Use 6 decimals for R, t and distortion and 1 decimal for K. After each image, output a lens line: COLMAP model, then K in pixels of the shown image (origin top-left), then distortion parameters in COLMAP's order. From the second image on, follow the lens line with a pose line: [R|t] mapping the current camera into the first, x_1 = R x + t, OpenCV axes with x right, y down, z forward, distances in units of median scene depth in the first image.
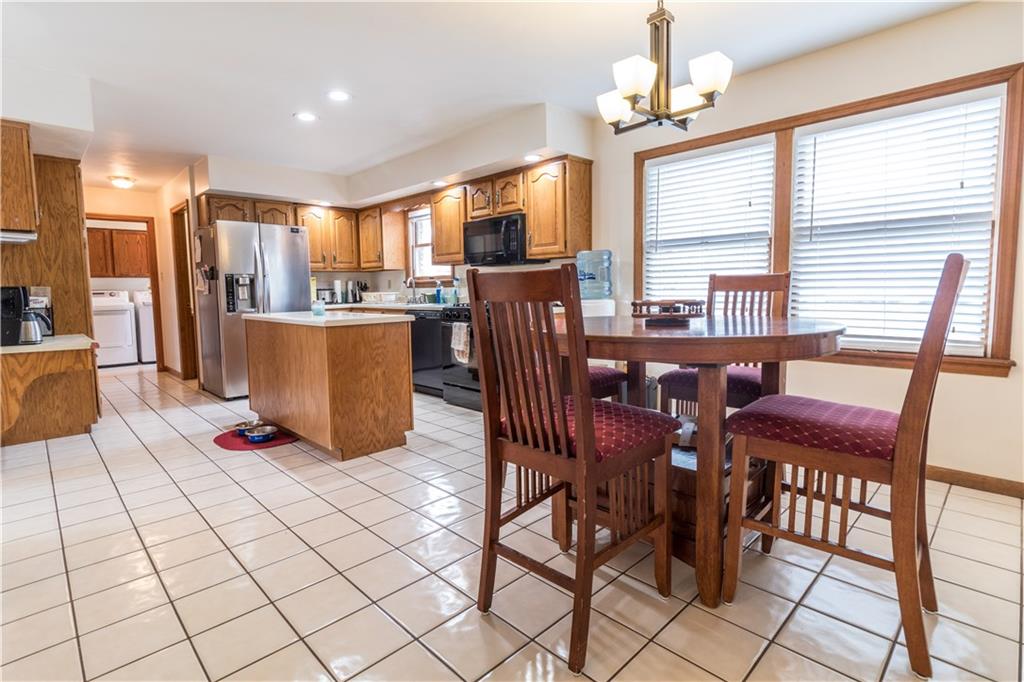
lens RADIAL K [[498.5, 0, 490.8], [0, 498.5, 337.4], [0, 0, 1]] dist [0.000281, 0.000490]
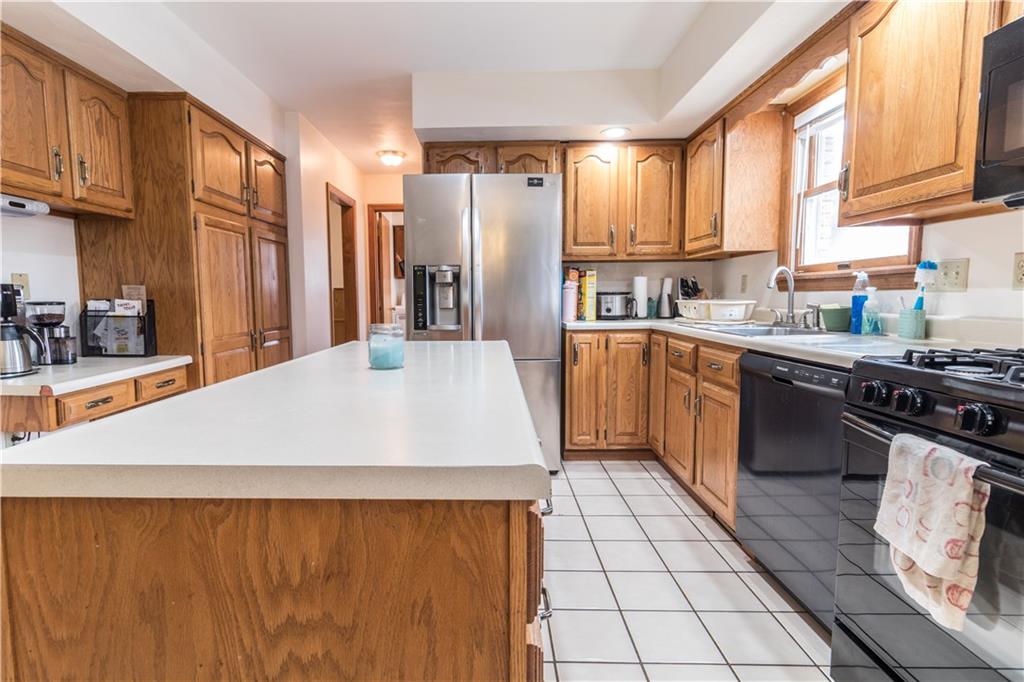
lens RADIAL K [[498.5, 0, 490.8], [0, 498.5, 337.4], [0, 0, 1]] dist [0.000281, 0.000490]
pose [[0.710605, 0.071110, -0.699988, -0.039640], [-0.075727, 0.996830, 0.024389, -0.055046], [0.699504, 0.035677, 0.713738, 0.560301]]
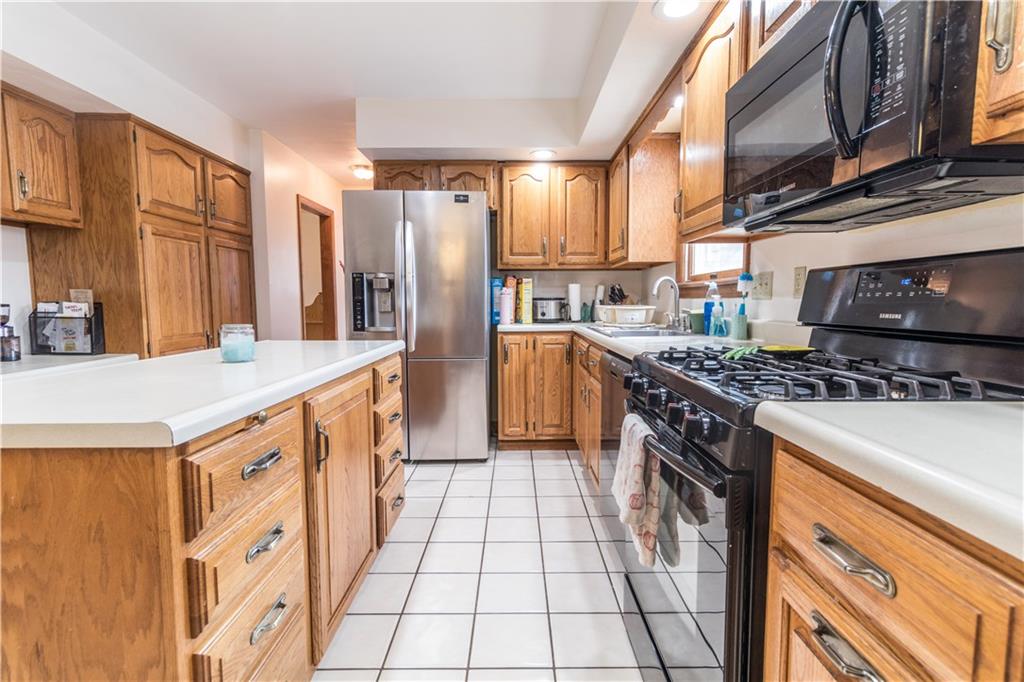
lens RADIAL K [[479.9, 0, 528.9], [0, 479.9, 337.8], [0, 0, 1]] dist [0.003185, 0.001236]
pose [[0.731542, 0.069503, -0.678244, 0.061517], [-0.079144, 0.996722, 0.016776, -0.061828], [0.677187, 0.041407, 0.734645, 0.606962]]
